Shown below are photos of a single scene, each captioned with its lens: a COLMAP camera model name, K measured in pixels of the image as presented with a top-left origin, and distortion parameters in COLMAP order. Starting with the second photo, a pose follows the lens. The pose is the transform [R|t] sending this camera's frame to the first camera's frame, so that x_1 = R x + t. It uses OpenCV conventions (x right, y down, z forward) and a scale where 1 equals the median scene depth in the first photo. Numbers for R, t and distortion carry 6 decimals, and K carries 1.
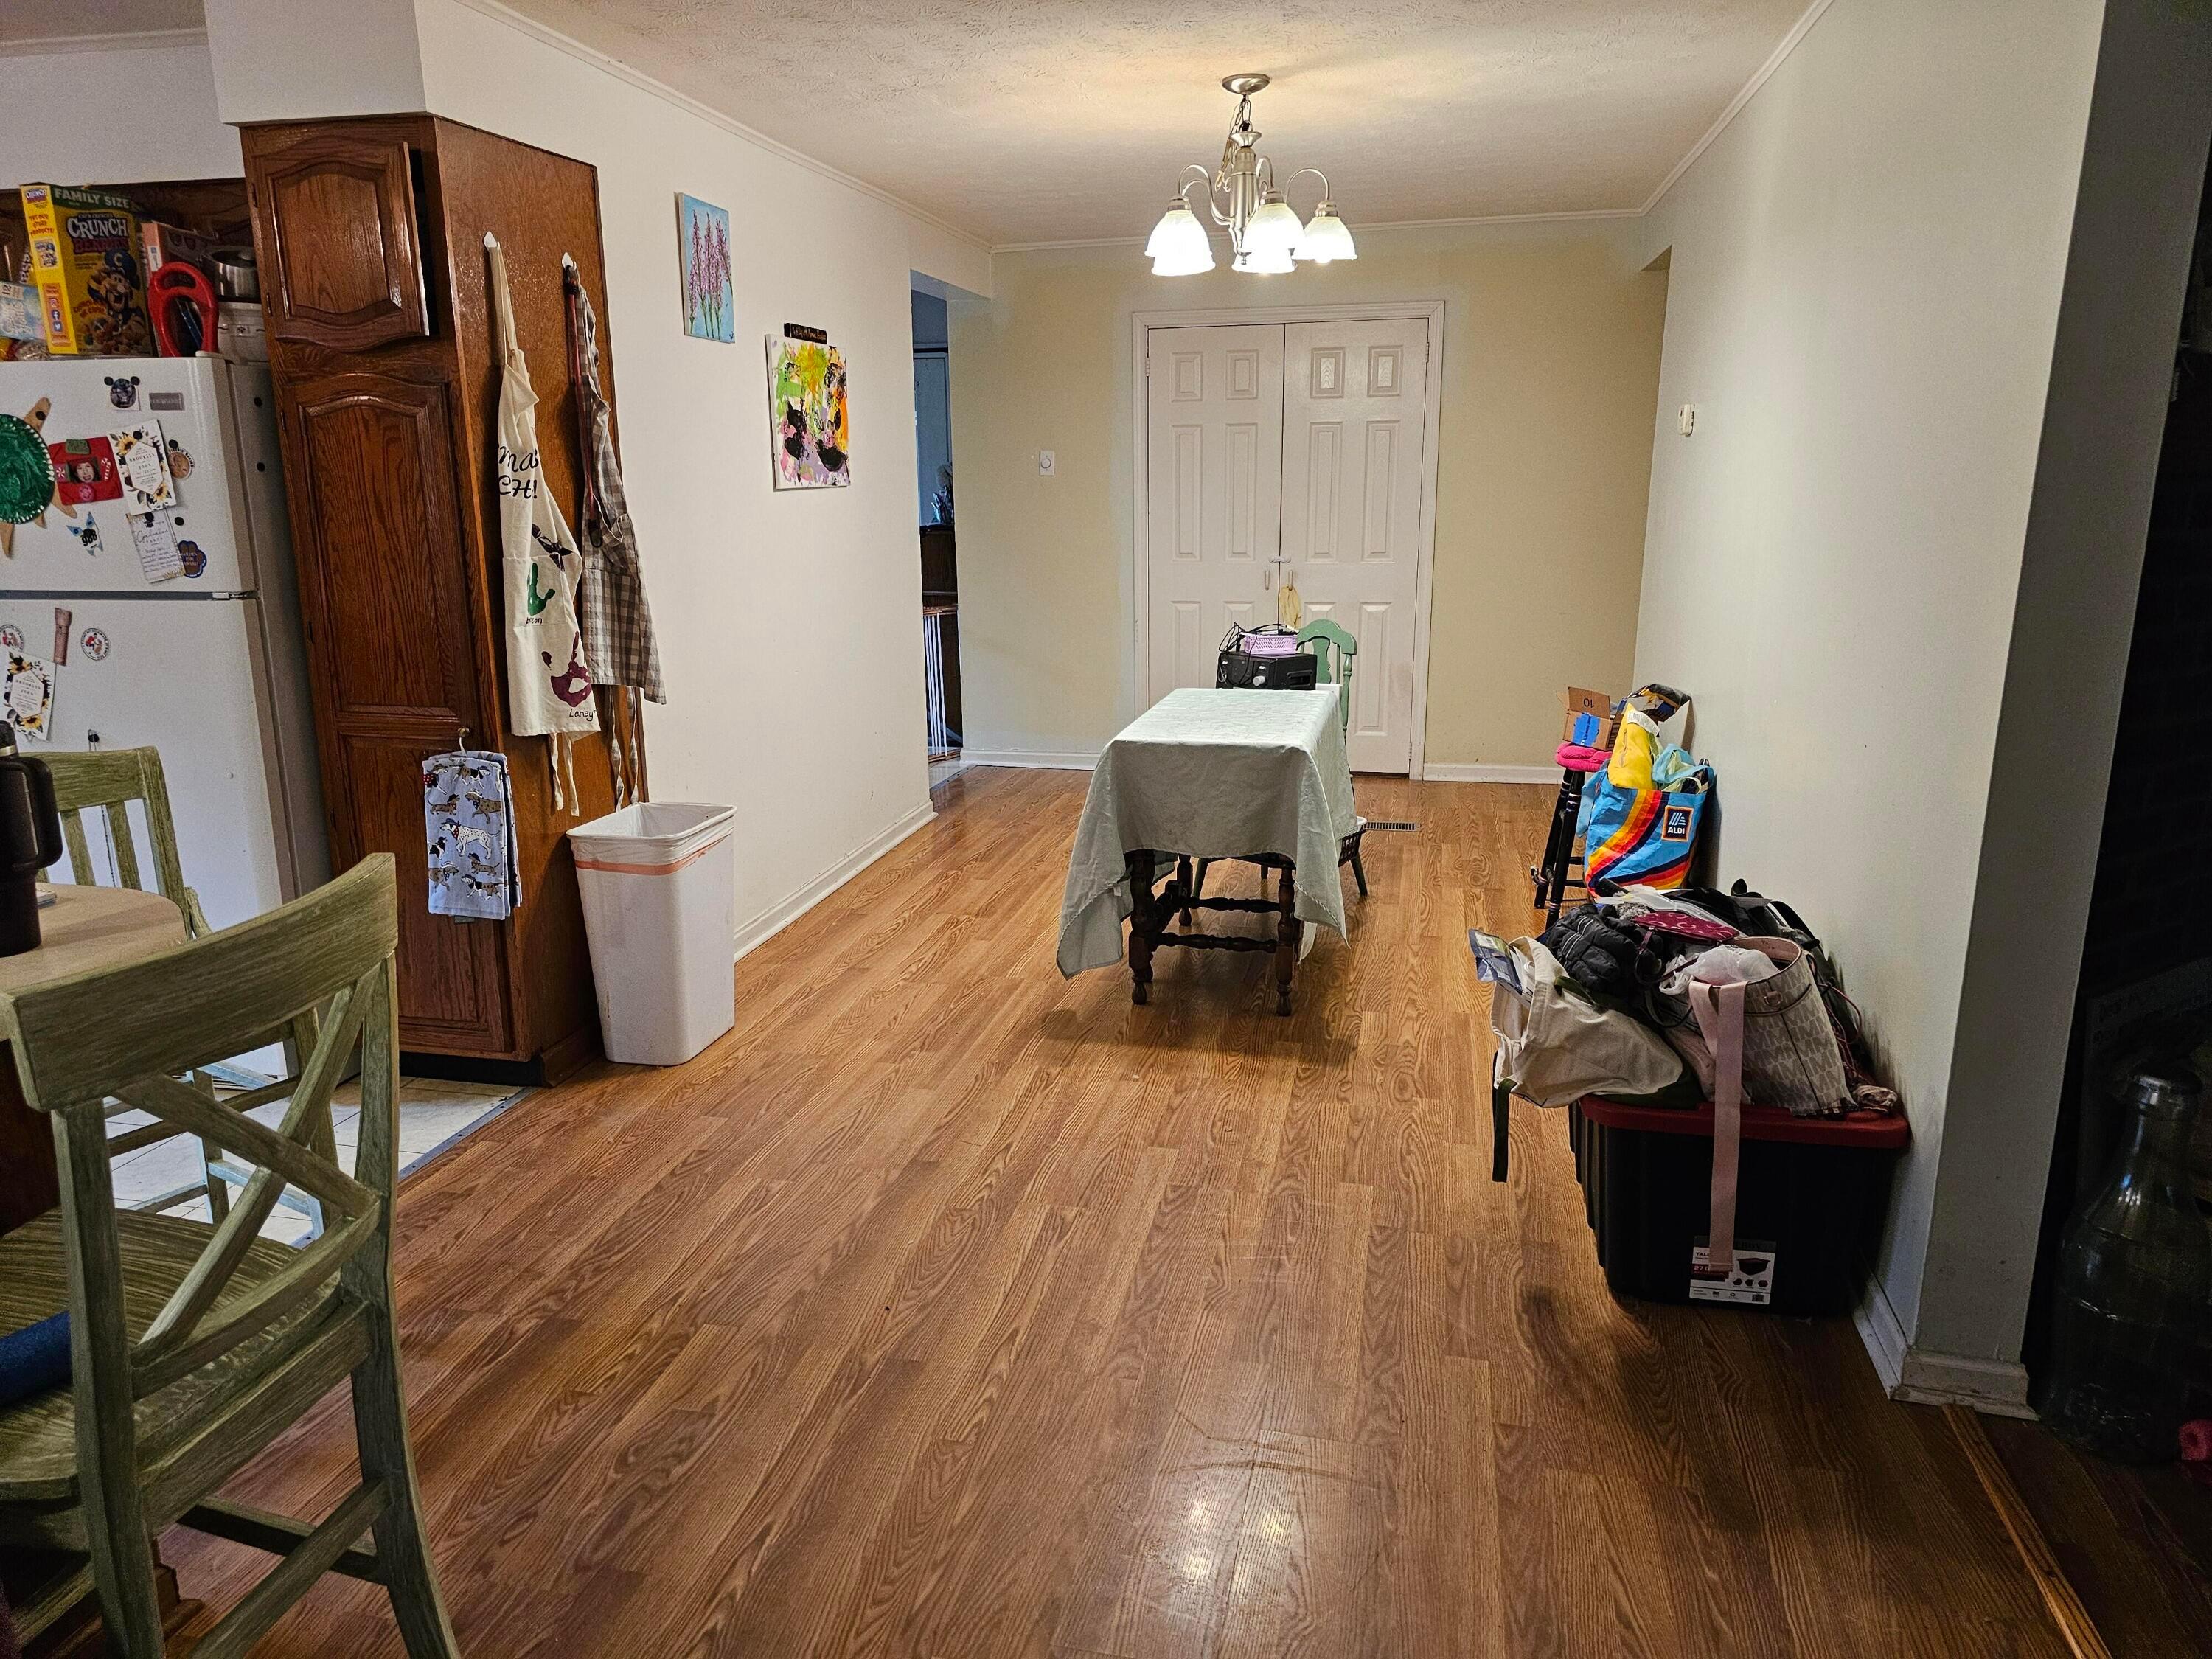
lens RADIAL K [[1489.6, 0, 1106.4], [0, 1489.6, 824.1], [0, 0, 1]] dist [0.033974, -0.021701]
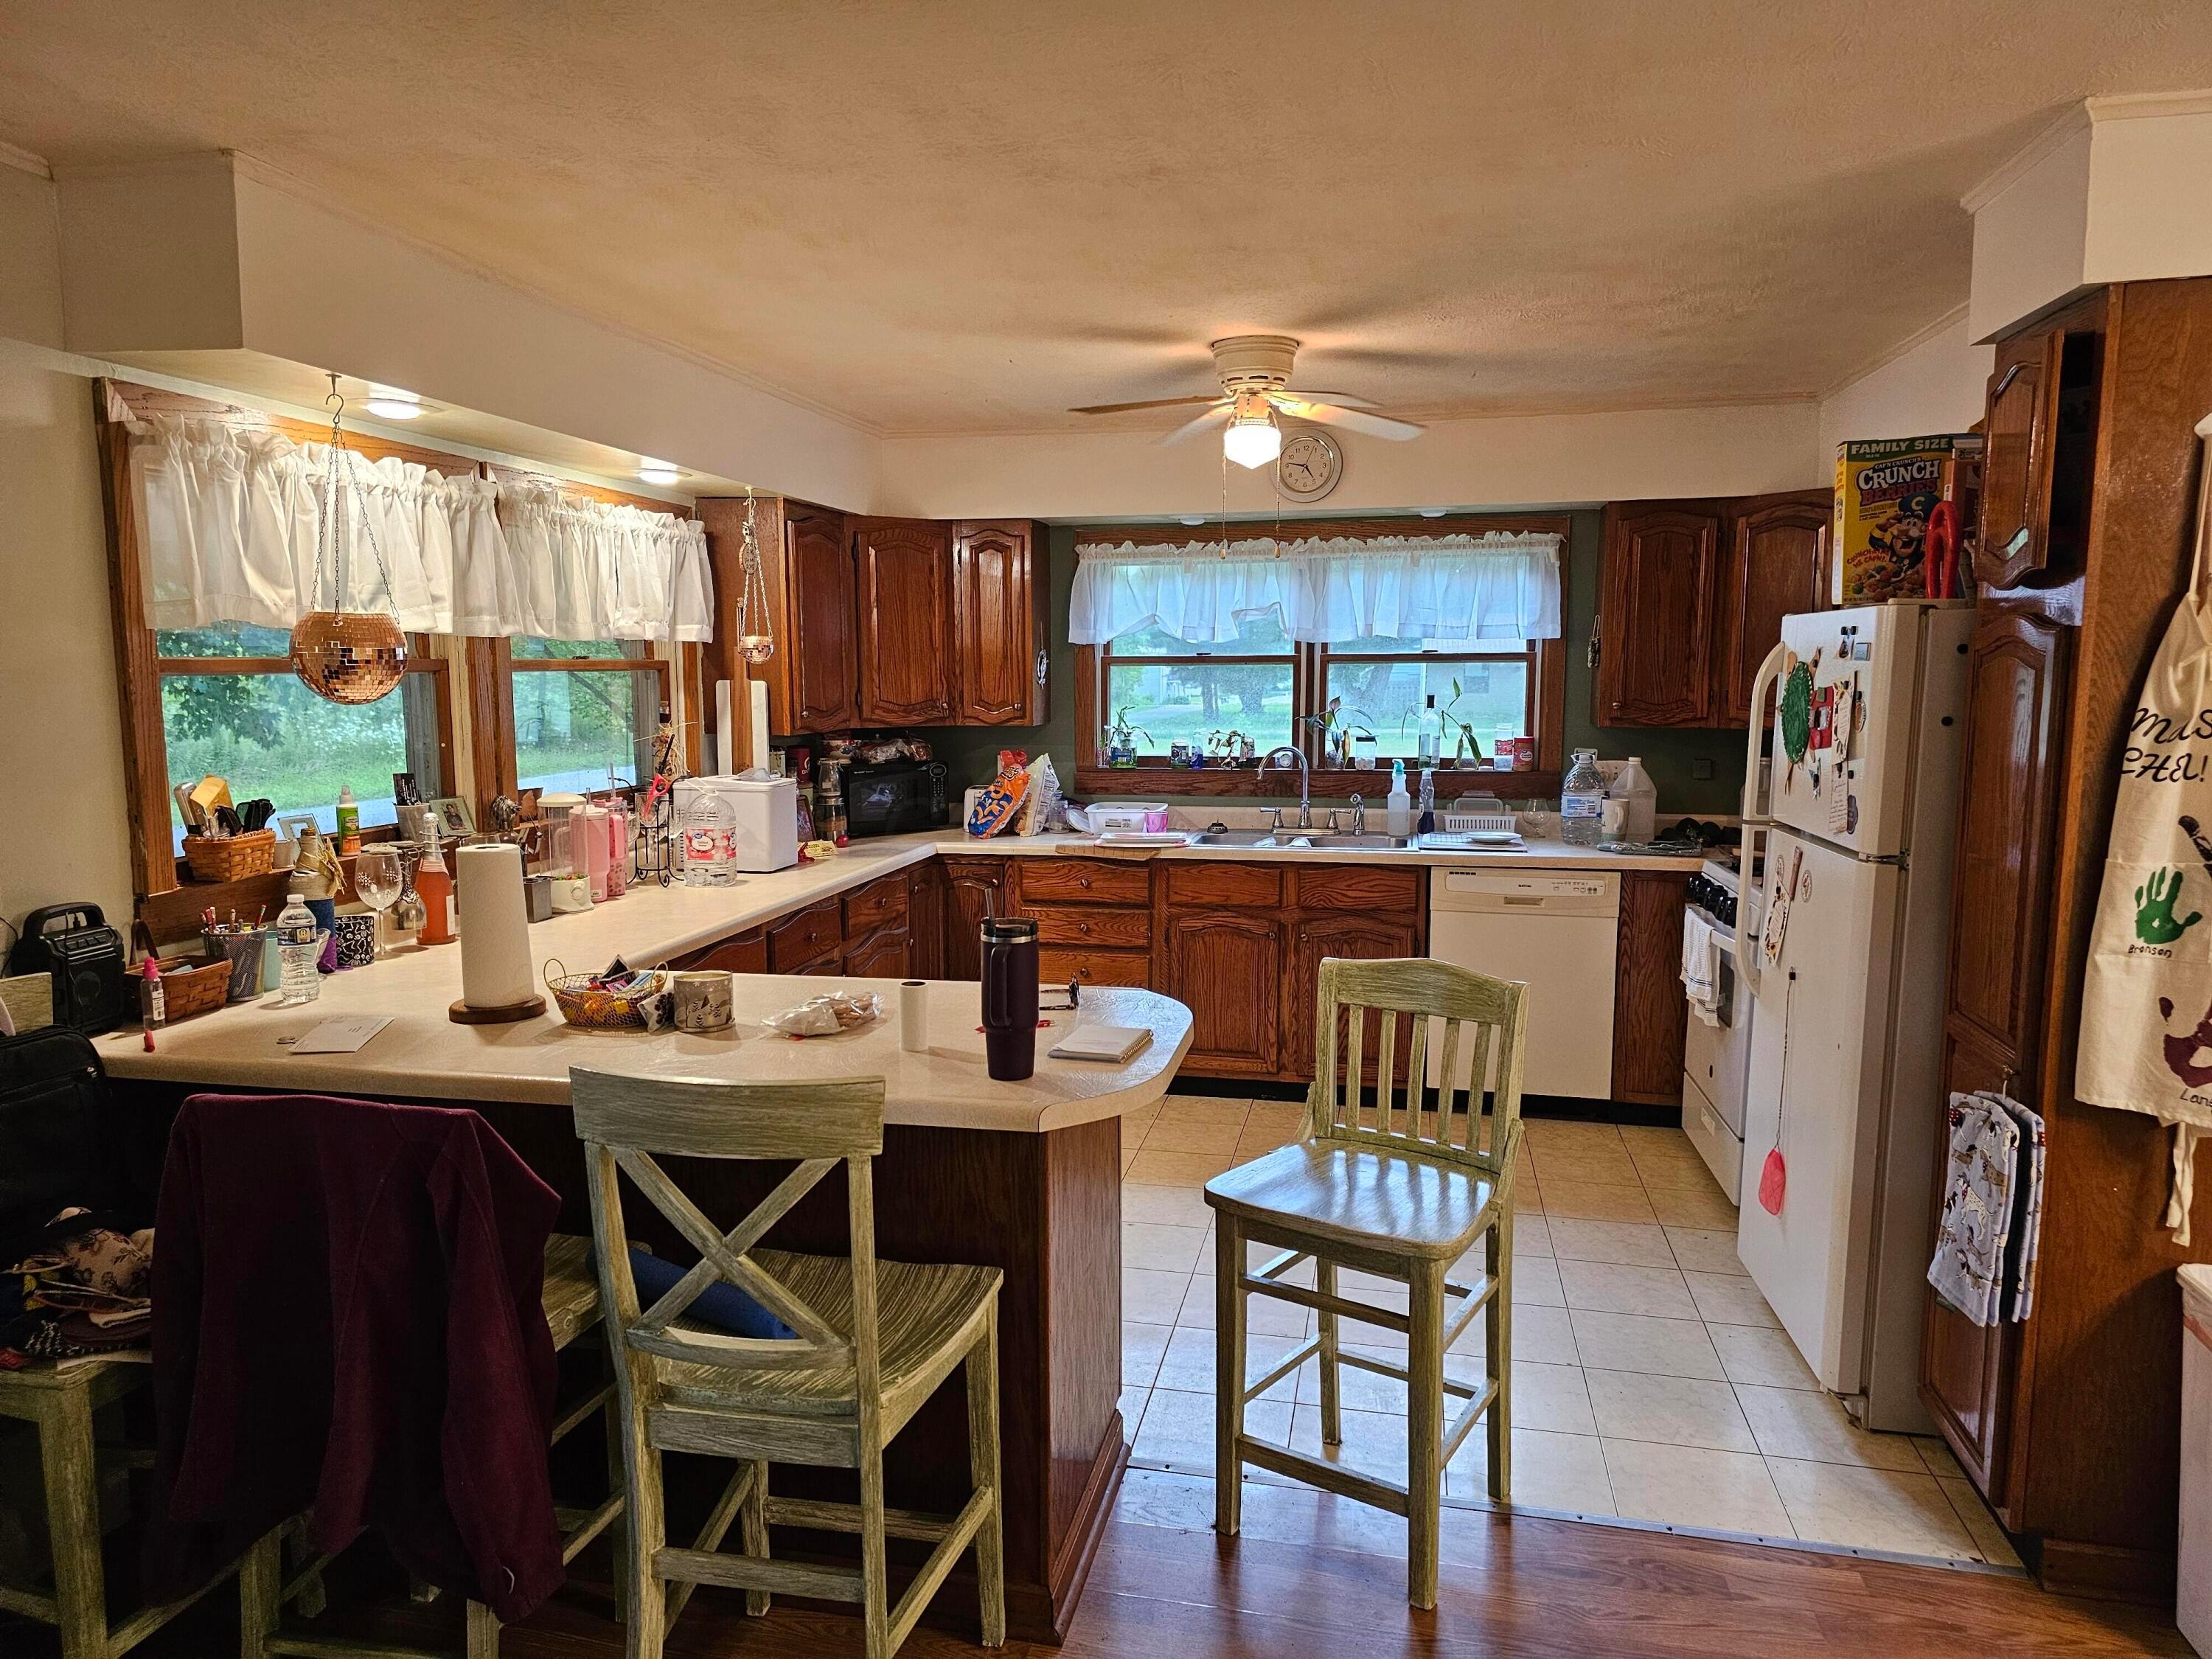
lens RADIAL K [[1489.6, 0, 1104.7], [0, 1489.6, 843.1], [0, 0, 1]] dist [0.033974, -0.021701]
pose [[0.016735, 0.131438, -0.991183, 0.308590], [-0.225976, 0.966169, 0.124306, -0.167494], [0.973989, 0.221903, 0.045871, 0.499899]]
